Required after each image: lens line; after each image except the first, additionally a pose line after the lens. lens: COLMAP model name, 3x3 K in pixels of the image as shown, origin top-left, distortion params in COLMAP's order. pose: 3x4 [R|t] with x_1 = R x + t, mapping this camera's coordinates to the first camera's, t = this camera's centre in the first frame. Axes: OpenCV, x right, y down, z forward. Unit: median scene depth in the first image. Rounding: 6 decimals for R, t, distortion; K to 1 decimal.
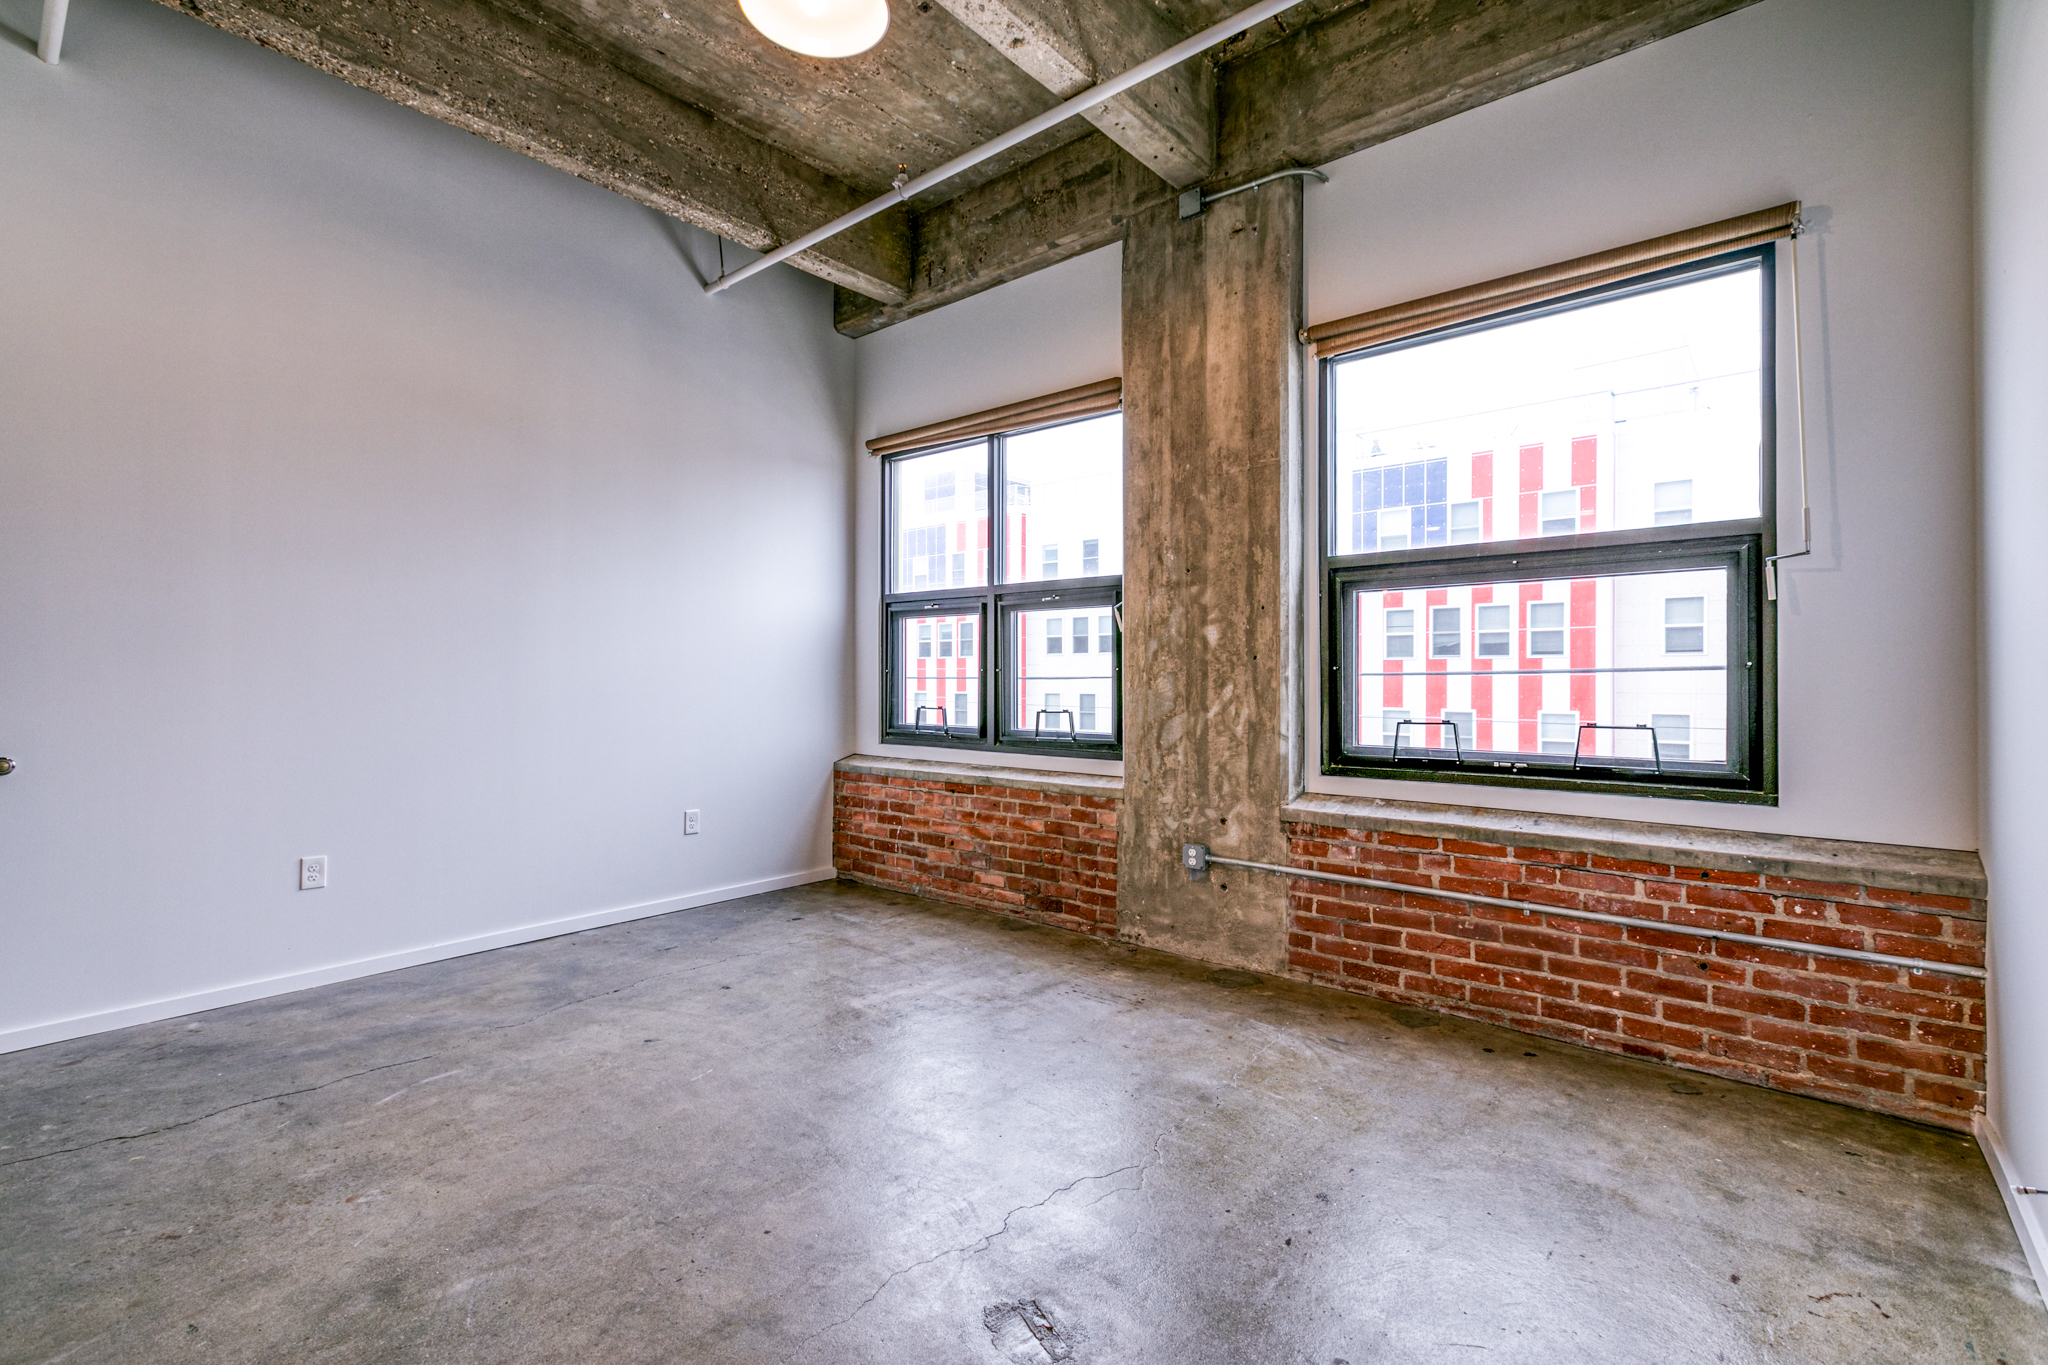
lens RADIAL K [[924.4, 0, 1013.1], [0, 924.4, 687.0], [0, 0, 1]] dist [-0.000830, -0.000078]
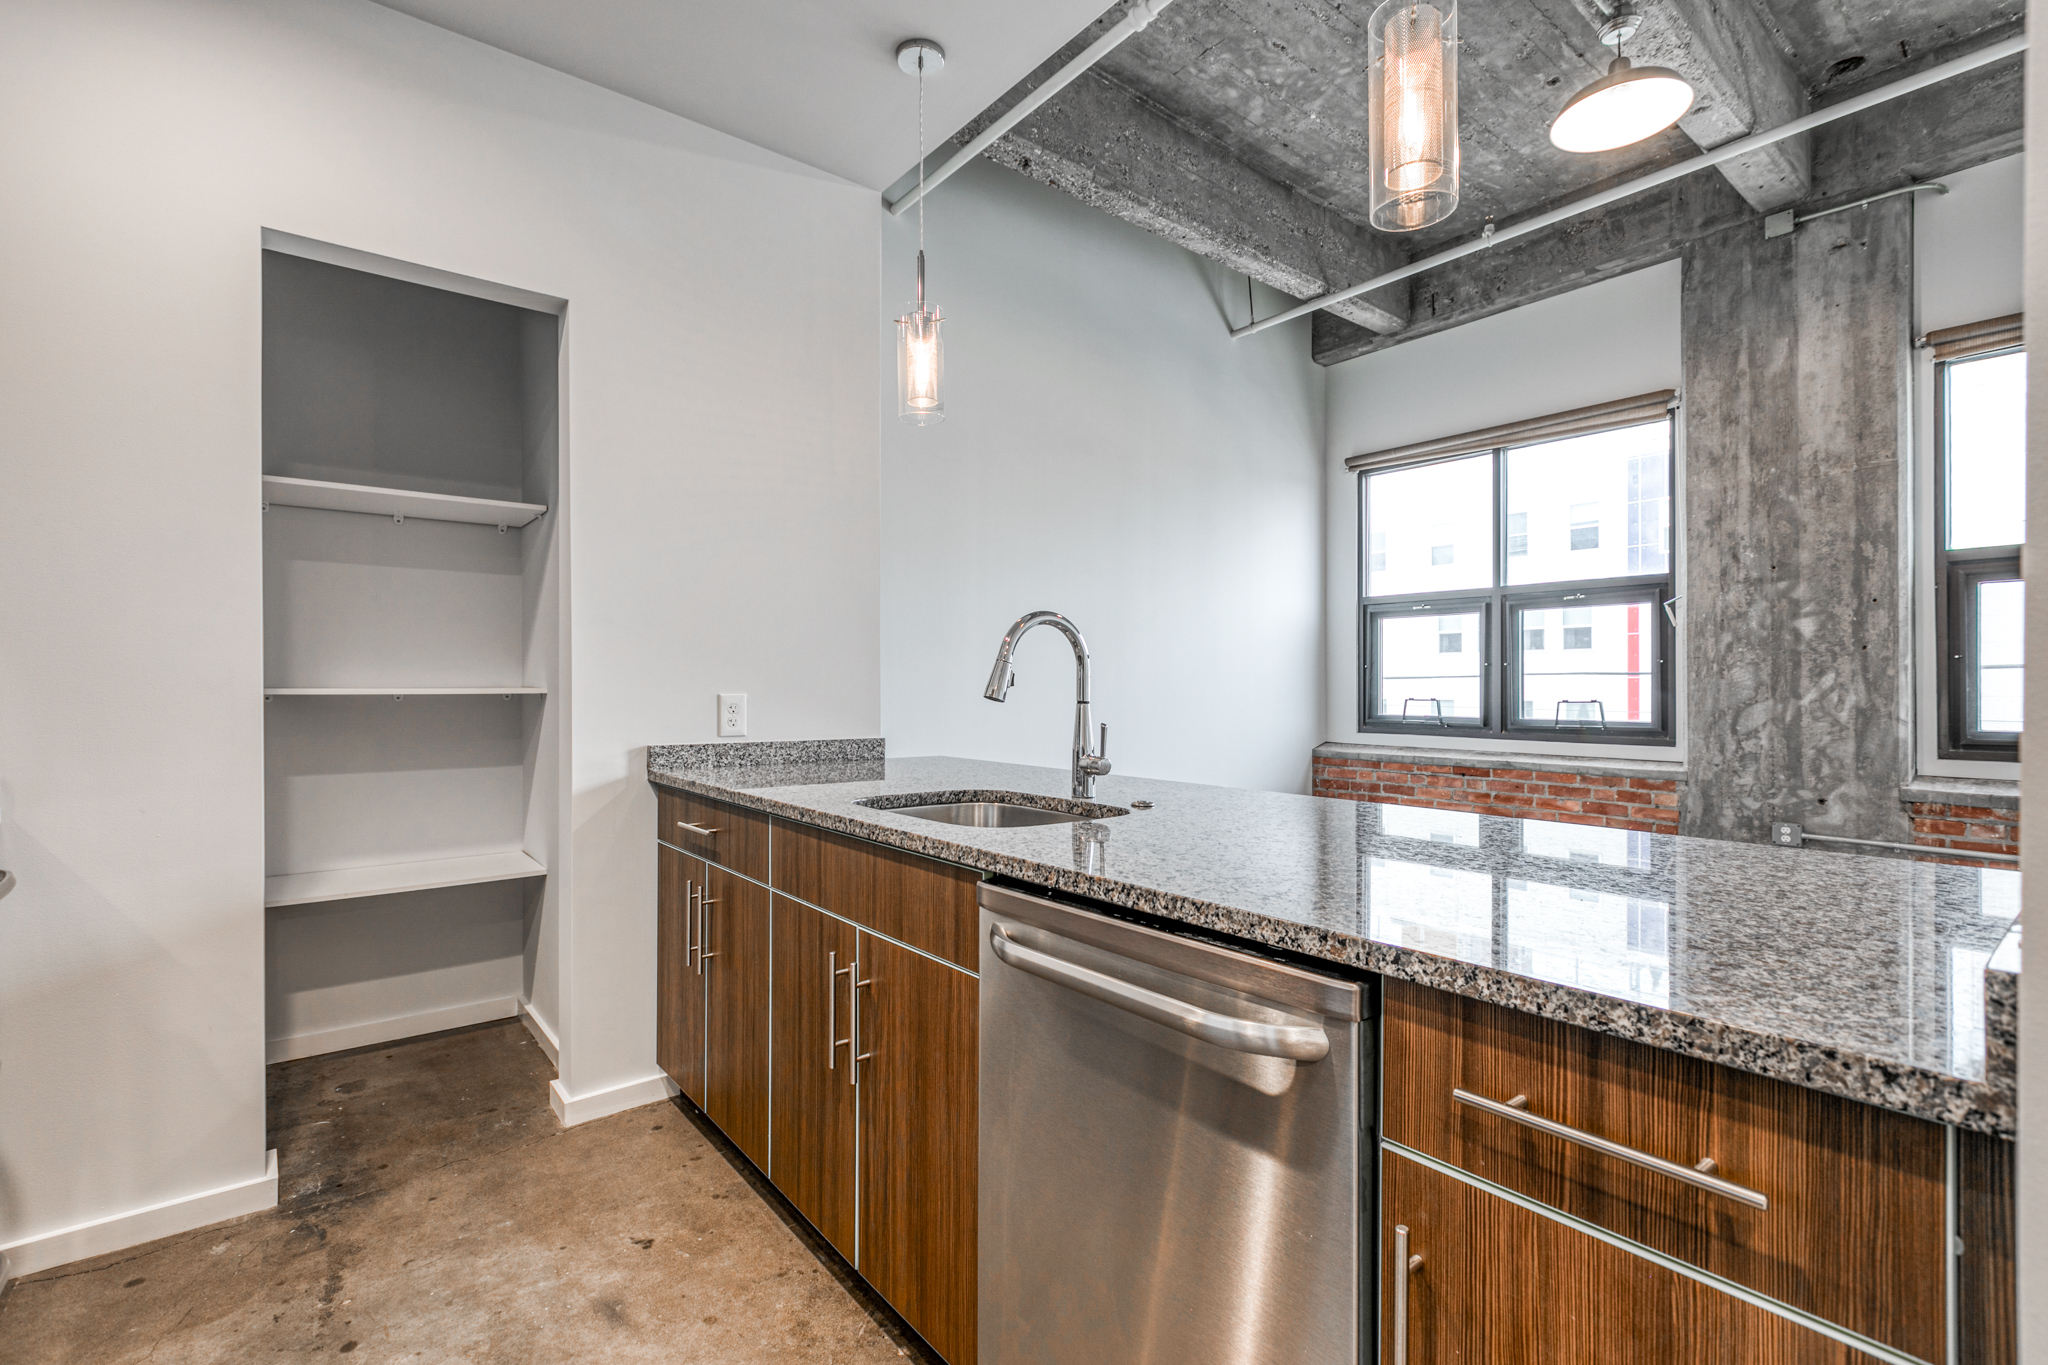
lens RADIAL K [[913.6, 0, 1028.1], [0, 913.6, 691.4], [0, 0, 1]] dist [-0.000396, -0.001366]
pose [[0.979139, 0.000103, -0.203189, -0.462075], [-0.000232, 1.000000, -0.000610, 0.019481], [0.203189, 0.000645, 0.979139, -0.219397]]
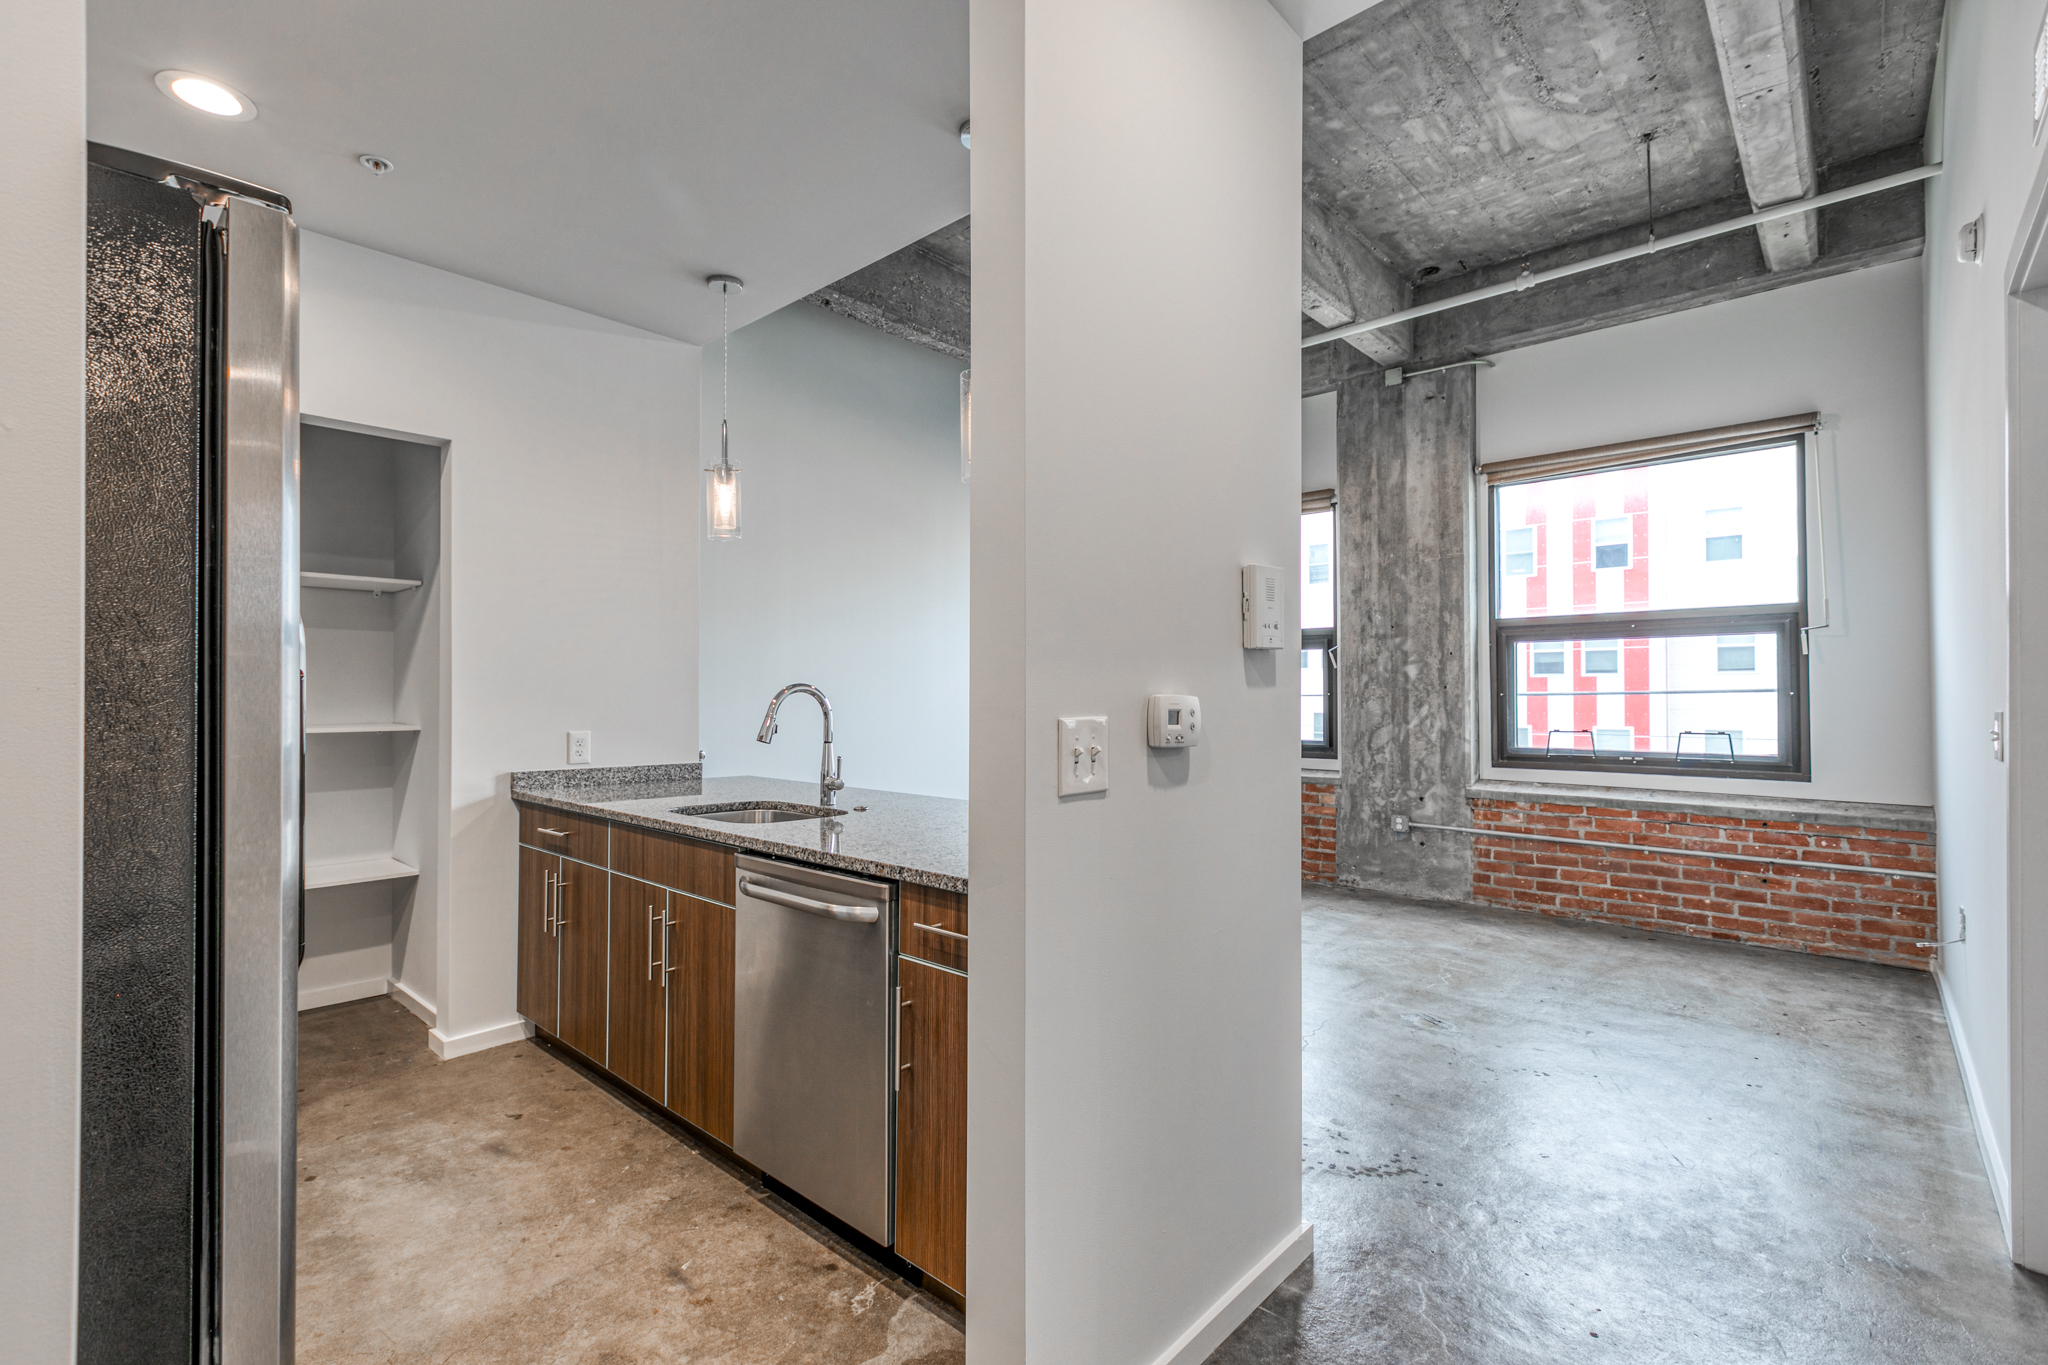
lens RADIAL K [[893.3, 0, 1023.0], [0, 893.3, 689.8], [0, 0, 1]] dist [0.000016, -0.000182]
pose [[0.998994, -0.000363, -0.044843, -0.344263], [-0.000312, 0.999887, -0.015050, -0.006036], [0.044843, 0.015048, 0.998881, -0.449038]]
